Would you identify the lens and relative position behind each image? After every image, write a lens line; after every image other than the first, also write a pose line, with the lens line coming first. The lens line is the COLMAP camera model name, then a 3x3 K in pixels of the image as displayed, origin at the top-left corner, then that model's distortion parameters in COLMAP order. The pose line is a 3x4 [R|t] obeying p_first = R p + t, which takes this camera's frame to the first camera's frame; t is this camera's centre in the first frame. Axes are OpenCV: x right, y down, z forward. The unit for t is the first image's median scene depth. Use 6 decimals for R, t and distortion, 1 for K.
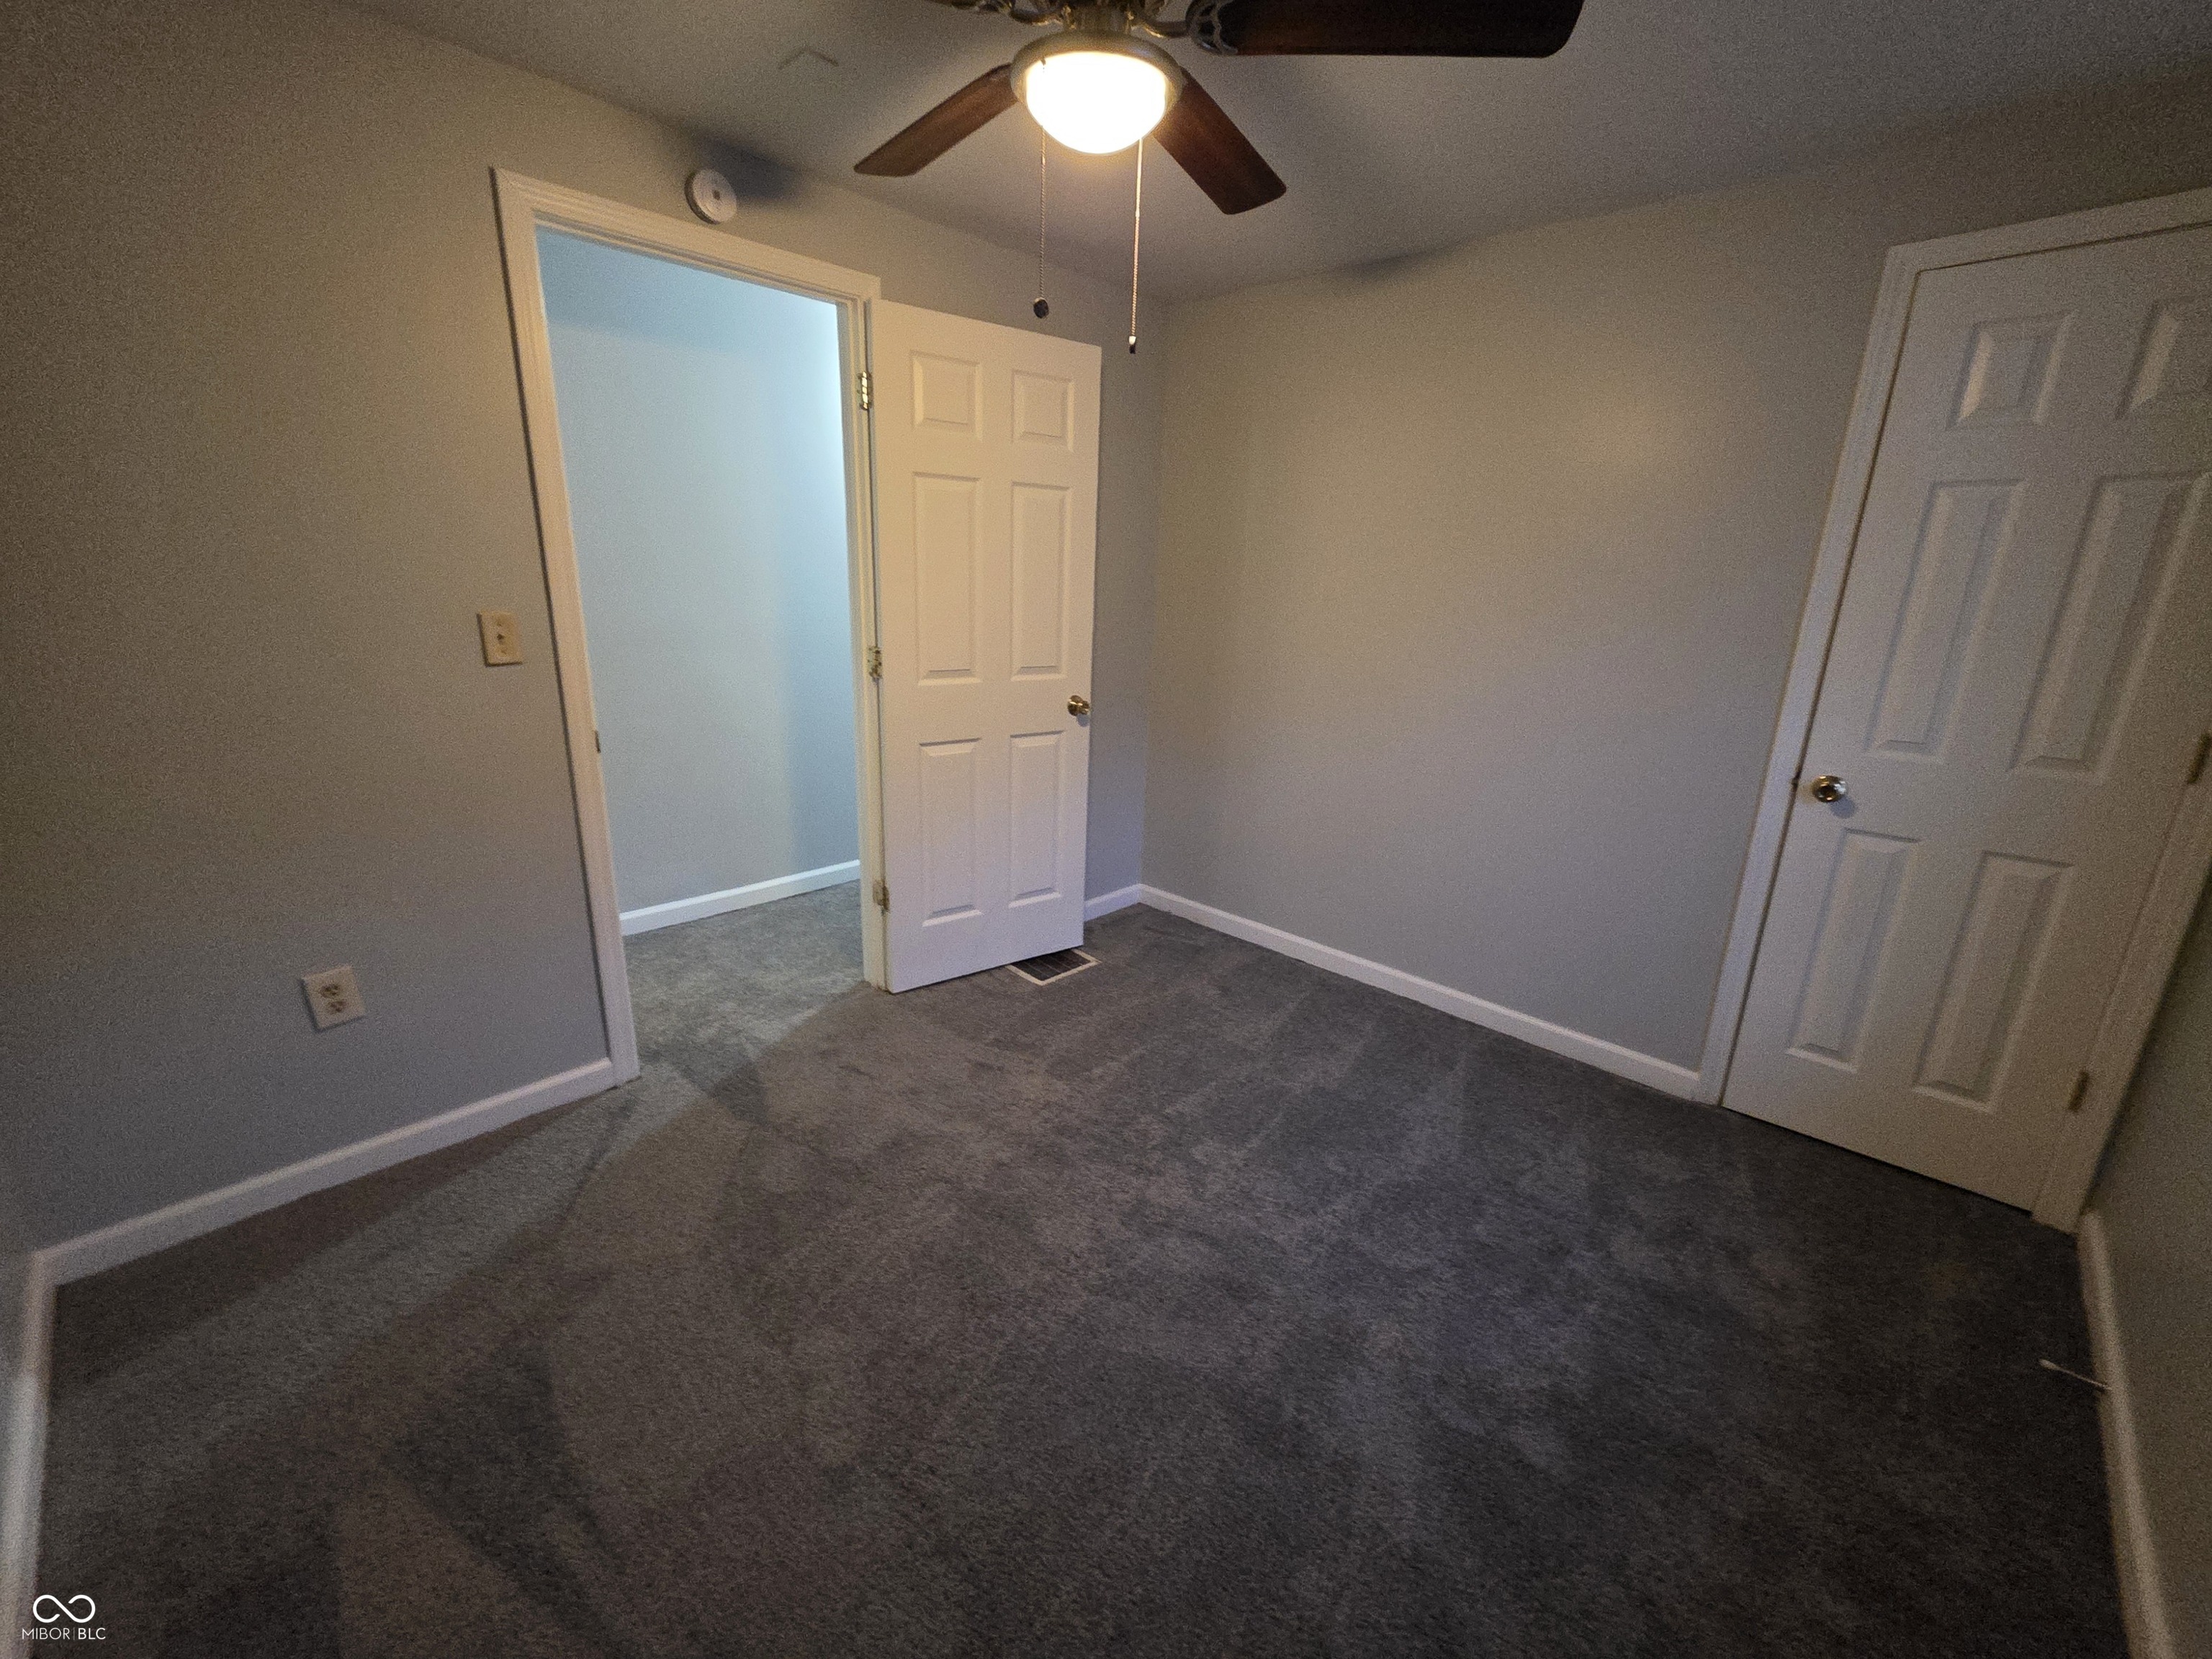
lens RADIAL K [[893.0, 0, 1100.1], [0, 893.0, 840.7], [0, 0, 1]] dist [0.002991, 0.001239]
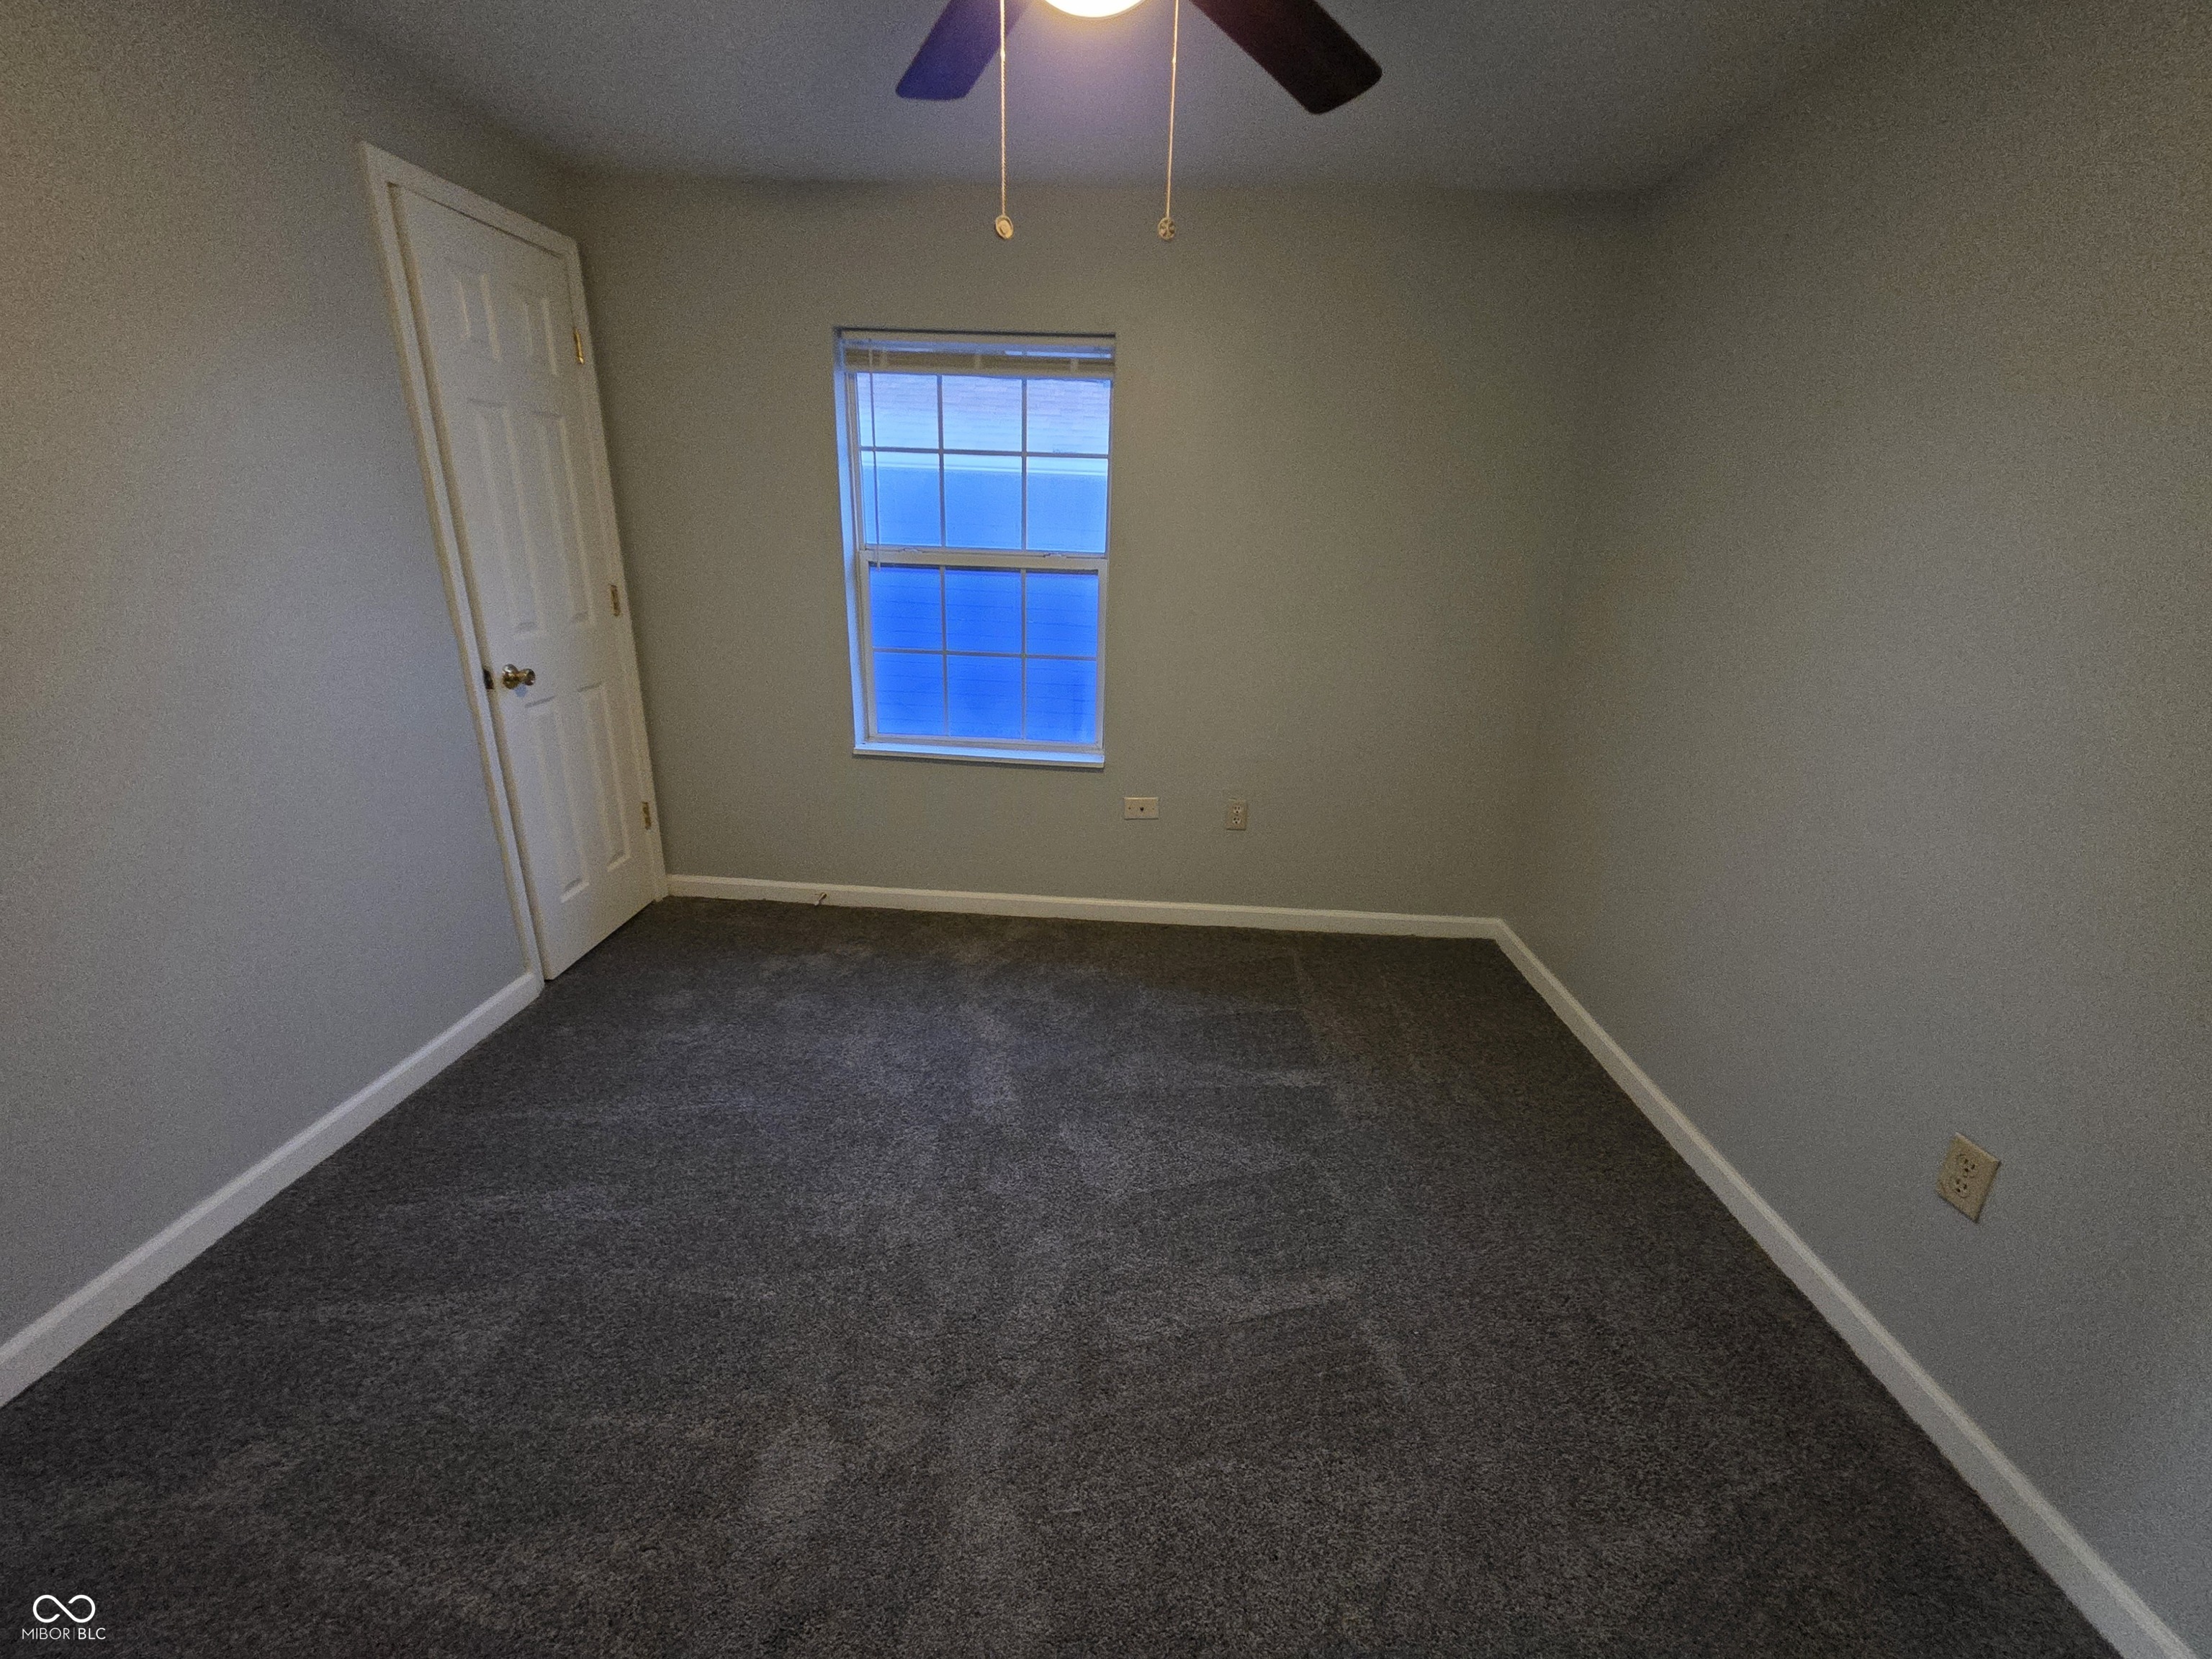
lens RADIAL K [[893.0, 0, 1093.8], [0, 893.0, 824.6], [0, 0, 1]] dist [0.002991, 0.001239]
pose [[-0.667432, -0.273076, 0.692794, -0.530139], [0.165268, 0.852816, 0.495369, -0.349303], [-0.726100, 0.445122, -0.524066, 1.189321]]
